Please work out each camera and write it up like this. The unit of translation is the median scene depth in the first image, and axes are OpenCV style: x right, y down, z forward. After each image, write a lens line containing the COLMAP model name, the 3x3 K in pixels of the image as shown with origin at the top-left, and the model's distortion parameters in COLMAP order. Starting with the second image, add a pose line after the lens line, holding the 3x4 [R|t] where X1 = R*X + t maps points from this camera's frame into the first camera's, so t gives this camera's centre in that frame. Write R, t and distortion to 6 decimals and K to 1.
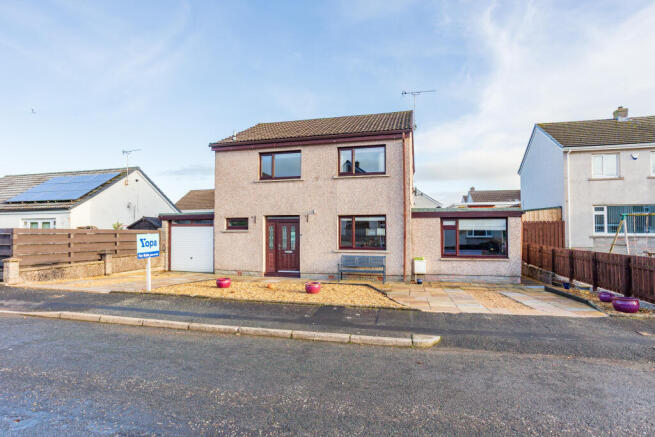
lens RADIAL K [[376.5, 0, 327.5], [0, 376.5, 218.5], [0, 0, 1]] dist [-0.019211, 0.000063]
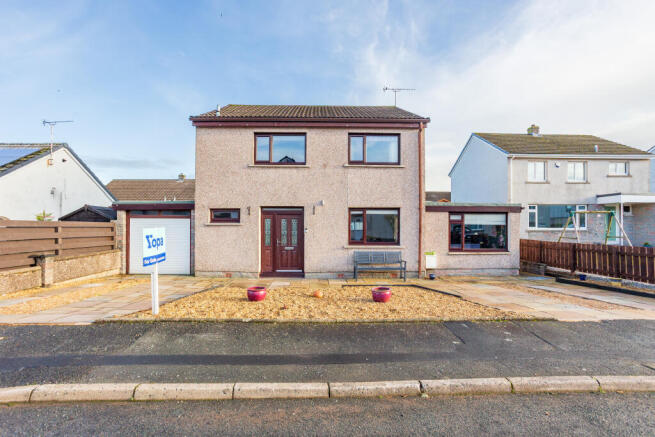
lens RADIAL K [[326.3, 0, 327.5], [0, 326.3, 218.5], [0, 0, 1]] dist [-0.014609, 0.001389]
pose [[0.956524, 0.010720, 0.291457, -0.241505], [-0.014281, 0.999847, 0.010094, 0.010279], [-0.291304, -0.013817, 0.956531, 0.249219]]
